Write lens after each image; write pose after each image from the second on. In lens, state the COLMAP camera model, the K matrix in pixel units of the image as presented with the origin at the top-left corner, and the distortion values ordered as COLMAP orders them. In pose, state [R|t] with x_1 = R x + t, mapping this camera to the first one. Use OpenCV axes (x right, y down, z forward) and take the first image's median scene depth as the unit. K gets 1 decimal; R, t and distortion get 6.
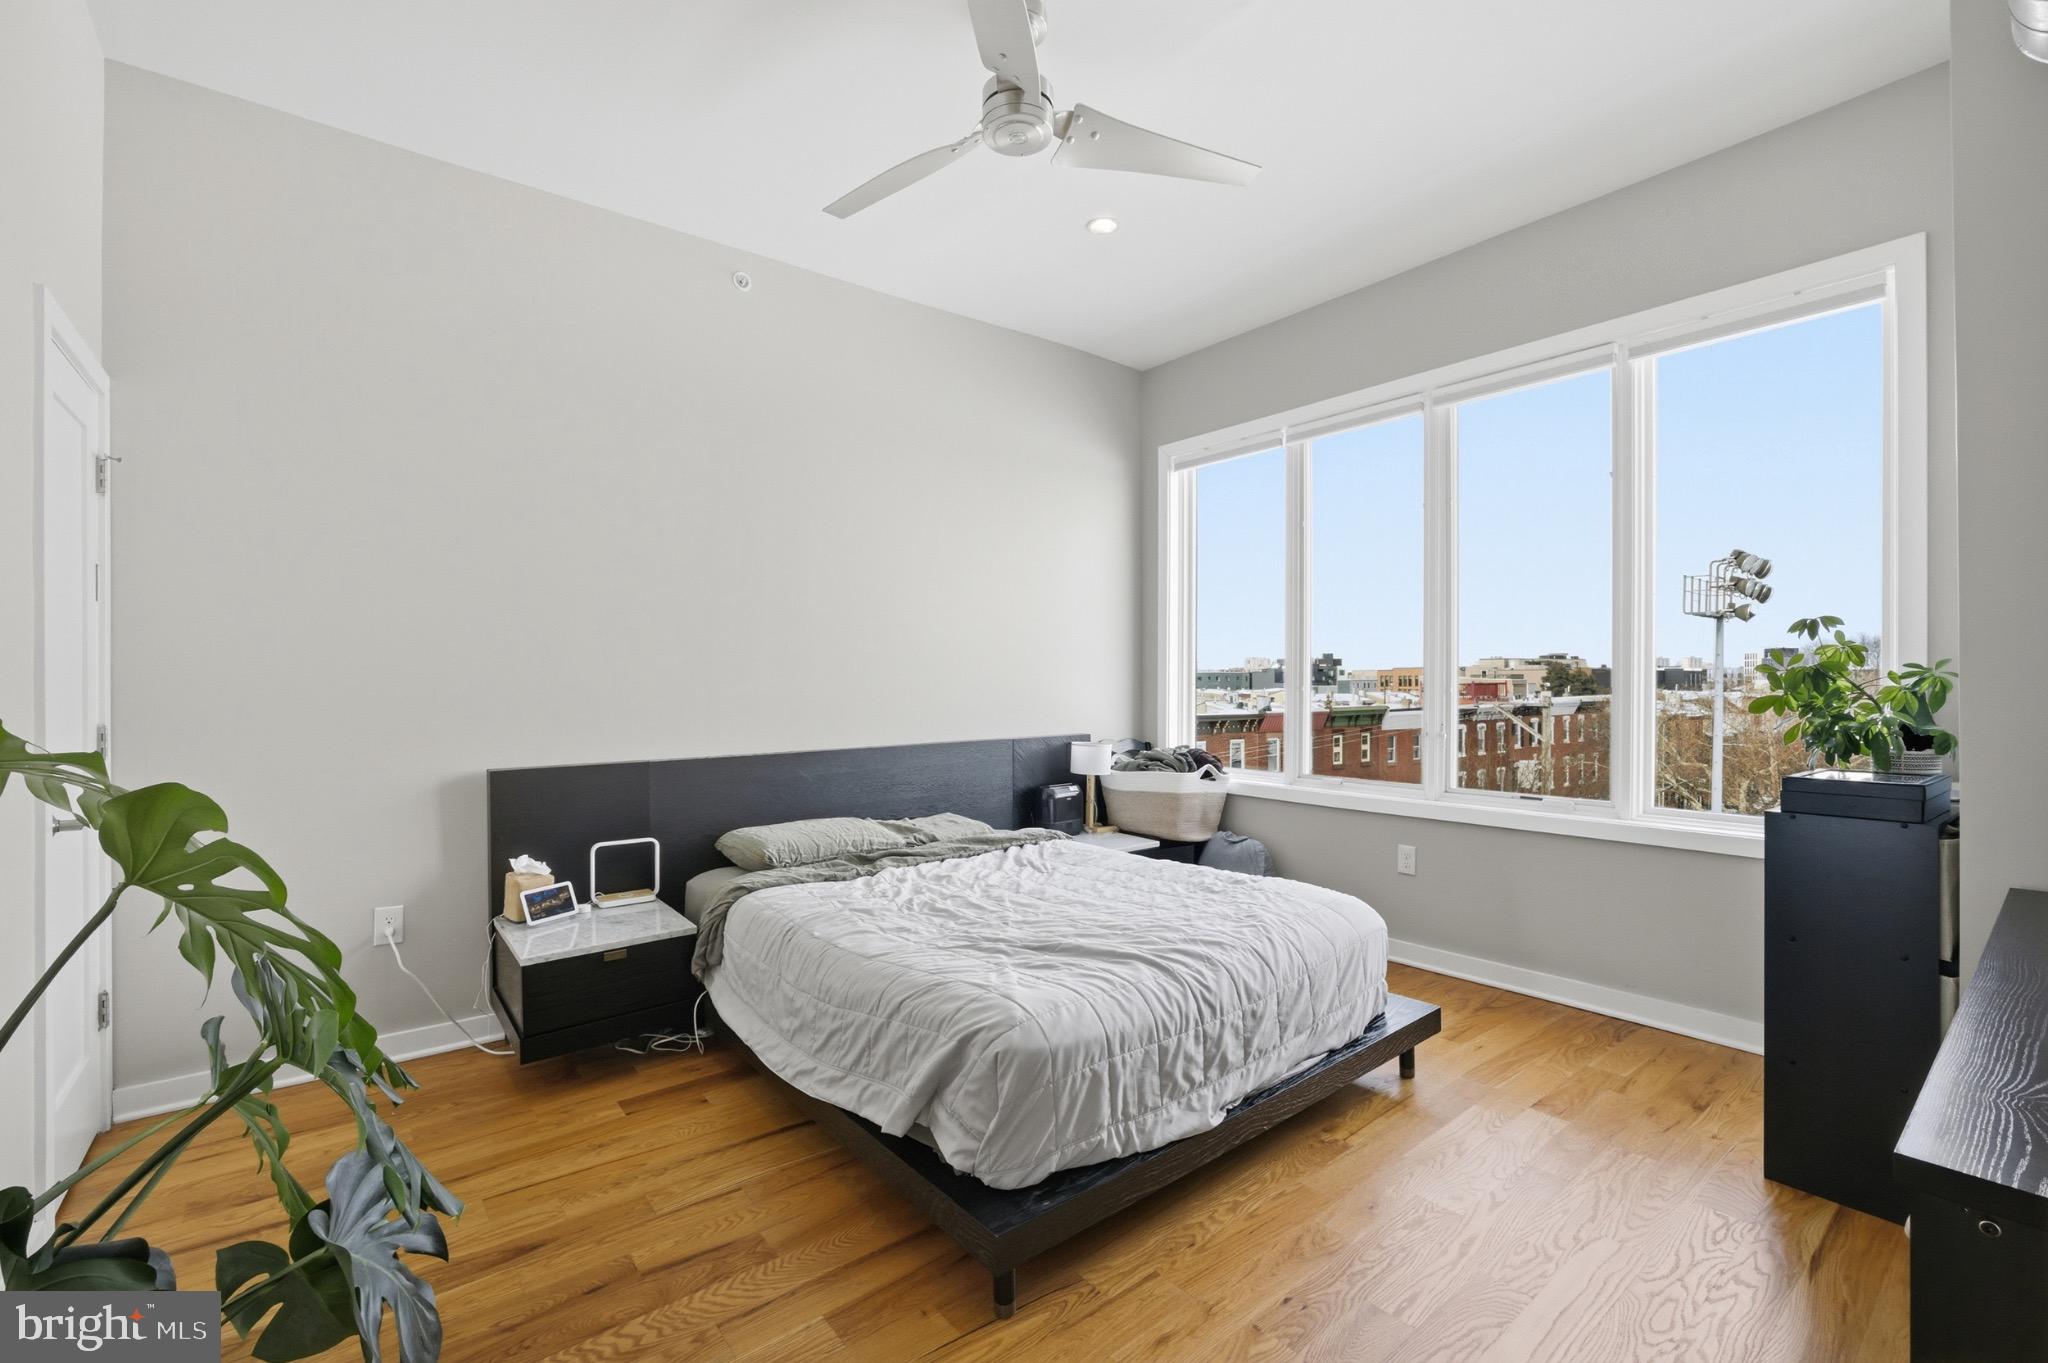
lens RADIAL K [[879.5, 0, 1022.5], [0, 879.5, 695.9], [0, 0, 1]] dist [-0.019412, 0.004422]
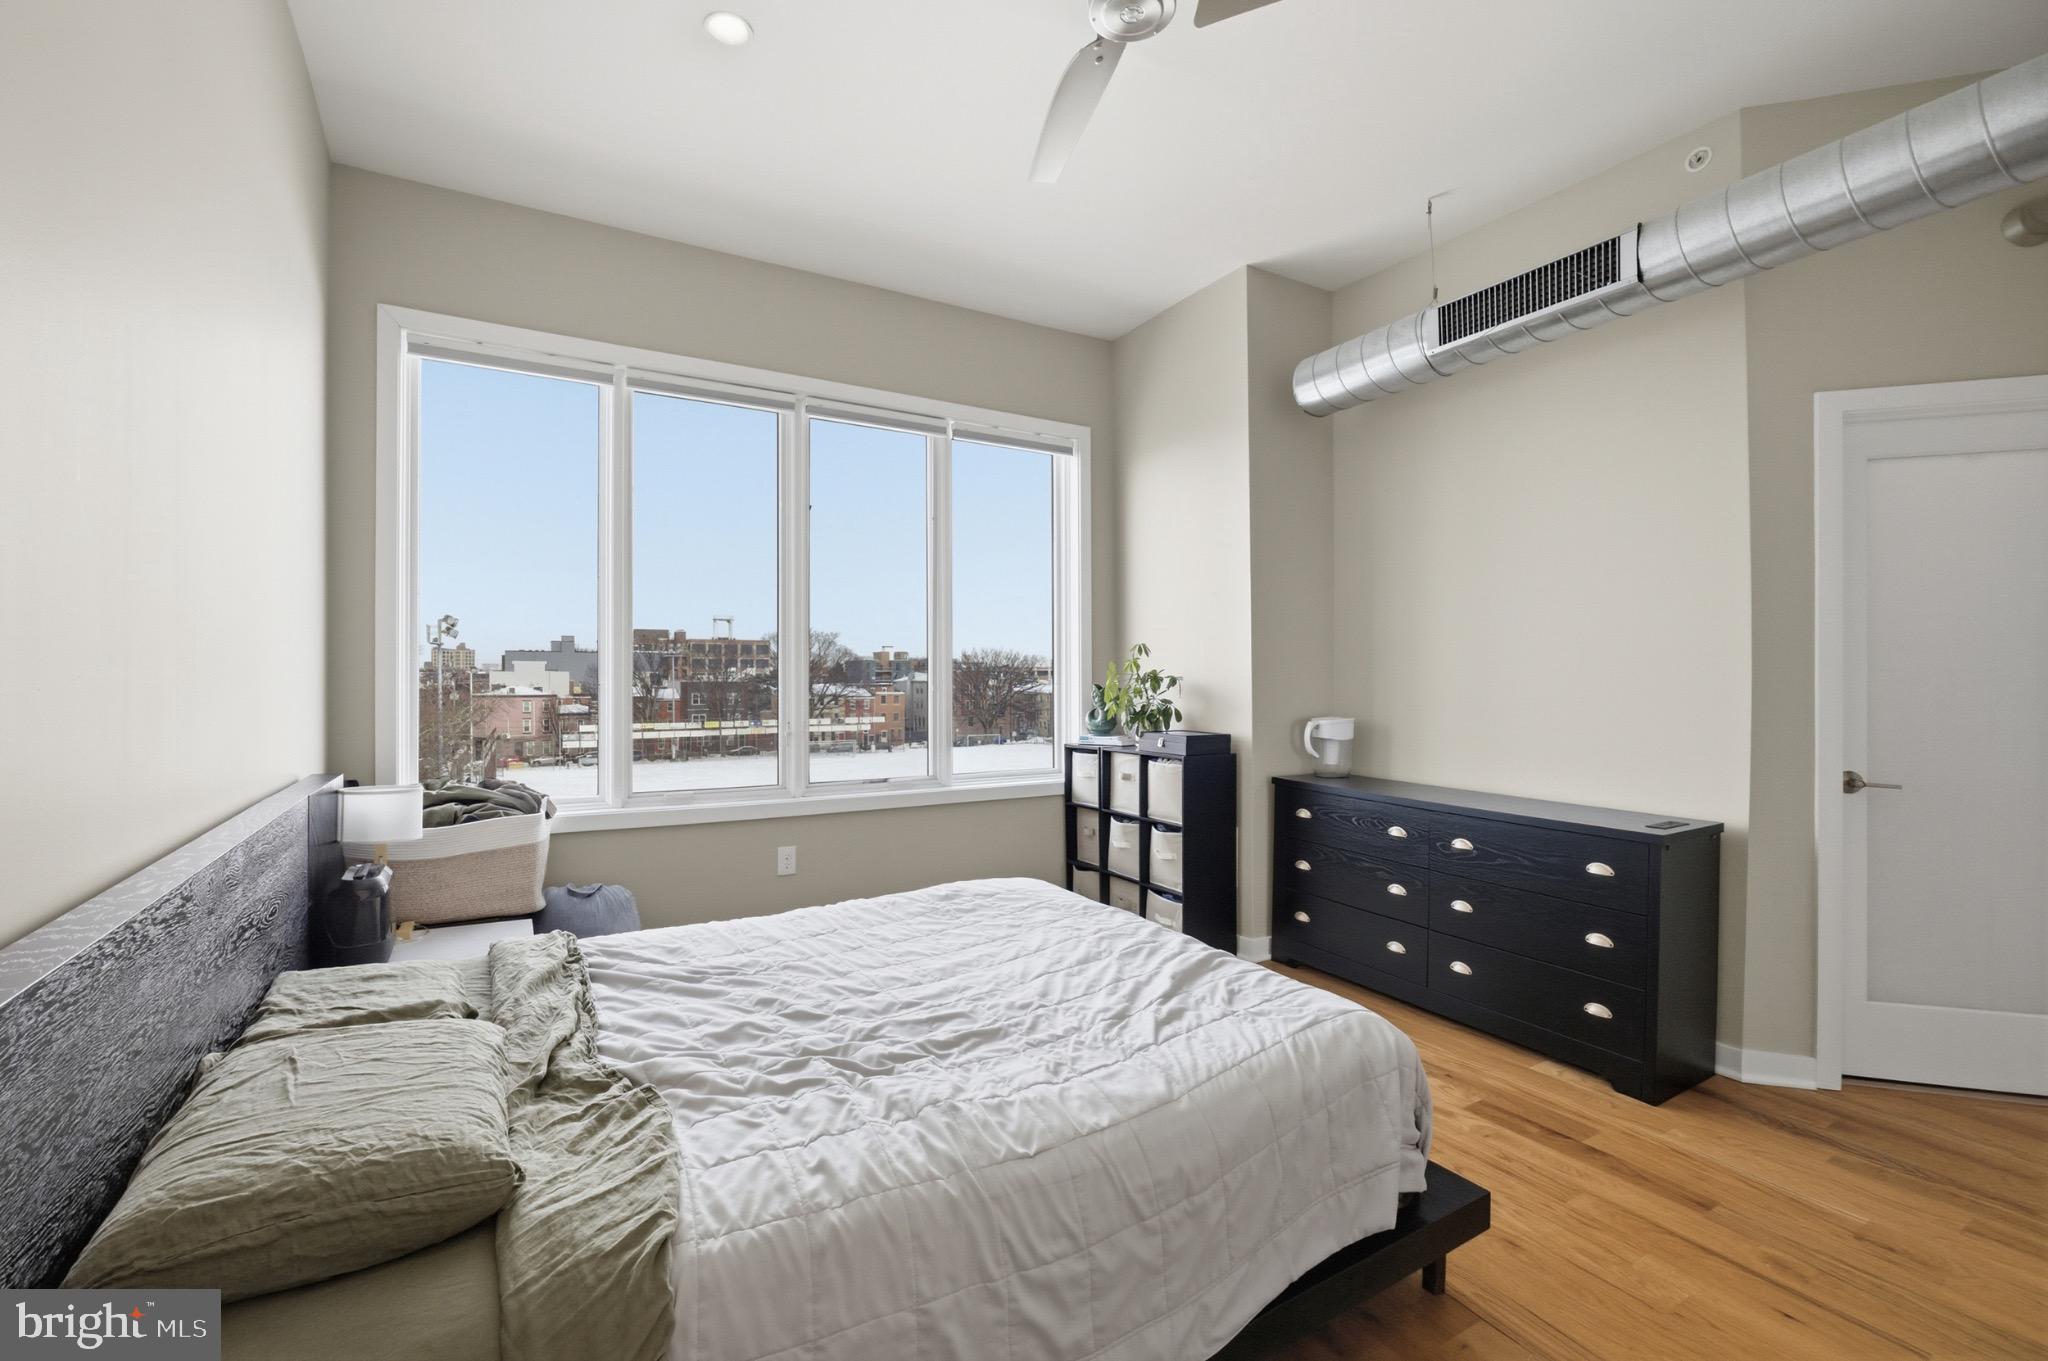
lens RADIAL K [[879.5, 0, 1004.6], [0, 879.5, 679.0], [0, 0, 1]] dist [-0.019412, 0.004422]
pose [[0.139008, 0.001277, 0.990290, -0.736734], [0.012912, 0.999912, -0.003102, -0.017246], [-0.990207, 0.013217, 0.138979, 0.889072]]
